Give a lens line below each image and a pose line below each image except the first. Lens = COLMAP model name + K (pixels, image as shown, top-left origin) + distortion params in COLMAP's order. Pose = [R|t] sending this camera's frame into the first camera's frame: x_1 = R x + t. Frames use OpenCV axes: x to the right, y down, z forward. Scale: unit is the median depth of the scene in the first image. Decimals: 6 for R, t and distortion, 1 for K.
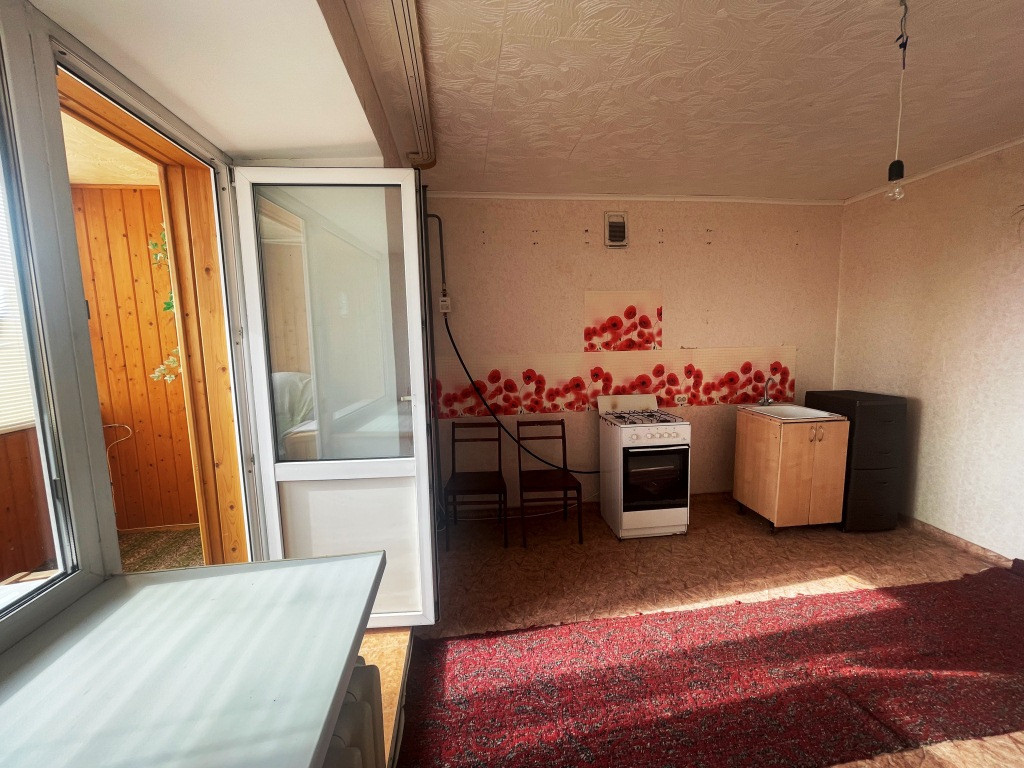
lens RADIAL K [[416.3, 0, 512.1], [0, 416.3, 381.0], [0, 0, 1]] dist [-0.000056, 0.000217]
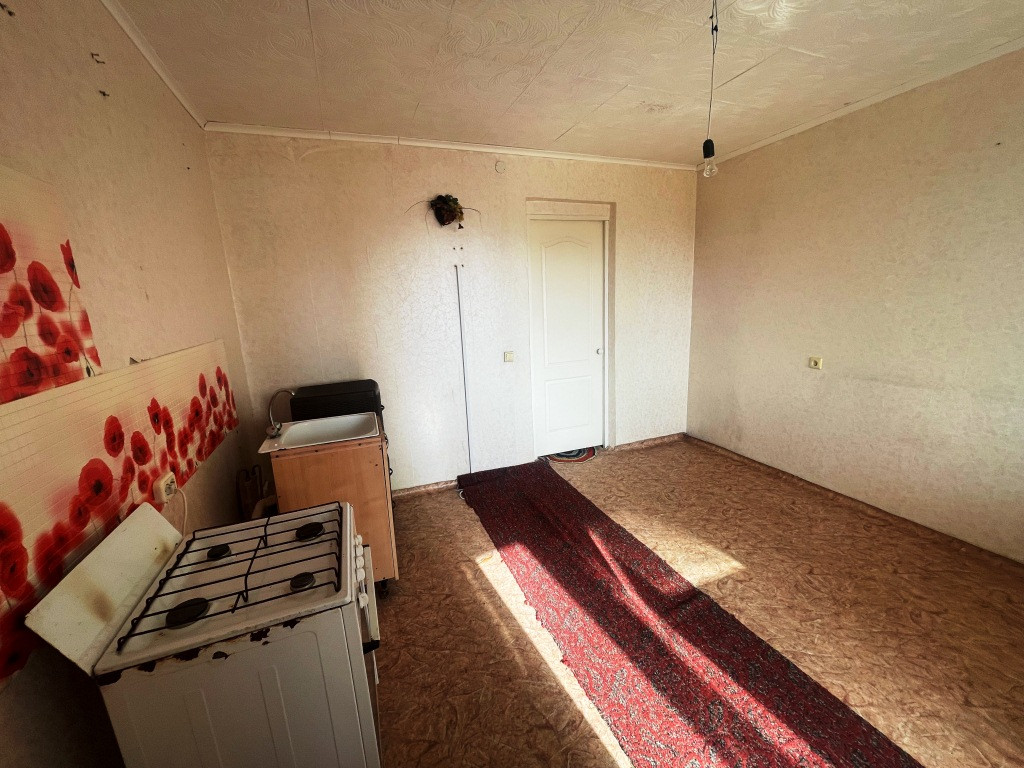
lens RADIAL K [[416.3, 0, 514.9], [0, 416.3, 379.8], [0, 0, 1]] dist [-0.000056, 0.000217]
pose [[-0.250896, -0.161138, 0.954508, -0.048667], [0.162227, 0.965103, 0.205569, -0.092060], [-0.954324, 0.206423, -0.215999, 0.812782]]
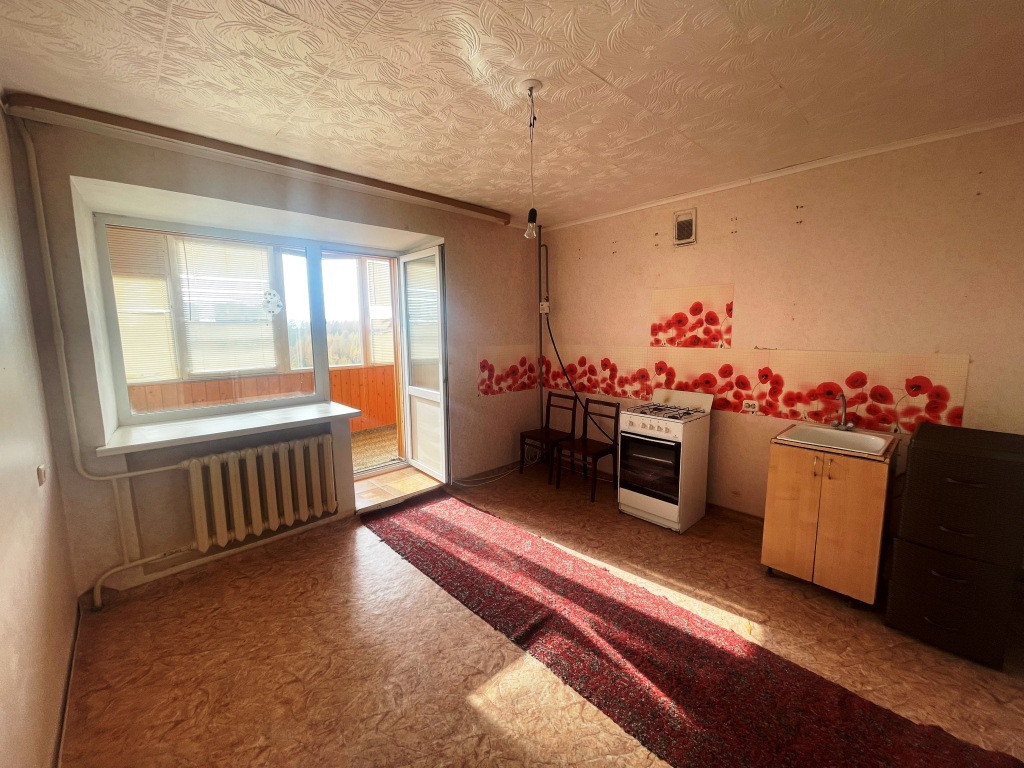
lens RADIAL K [[416.3, 0, 516.0], [0, 416.3, 380.6], [0, 0, 1]] dist [-0.000056, 0.000217]
pose [[0.589653, 0.118643, -0.798895, 0.886450], [-0.098126, 0.992348, 0.074947, -0.028949], [0.801673, 0.034199, 0.596783, 0.075647]]
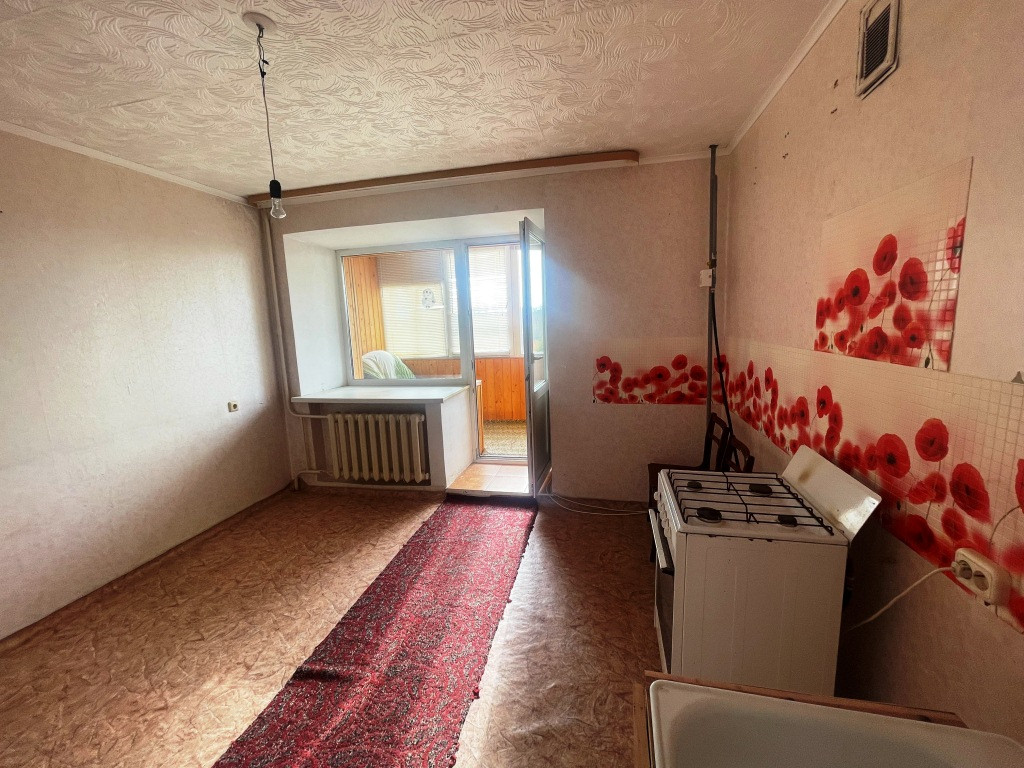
lens RADIAL K [[416.3, 0, 510.3], [0, 416.3, 380.1], [0, 0, 1]] dist [-0.000056, 0.000217]
pose [[-0.347339, 0.171356, -0.921951, 0.788574], [-0.062889, 0.976693, 0.205223, -0.118555], [0.935628, 0.129263, -0.328467, 0.871363]]
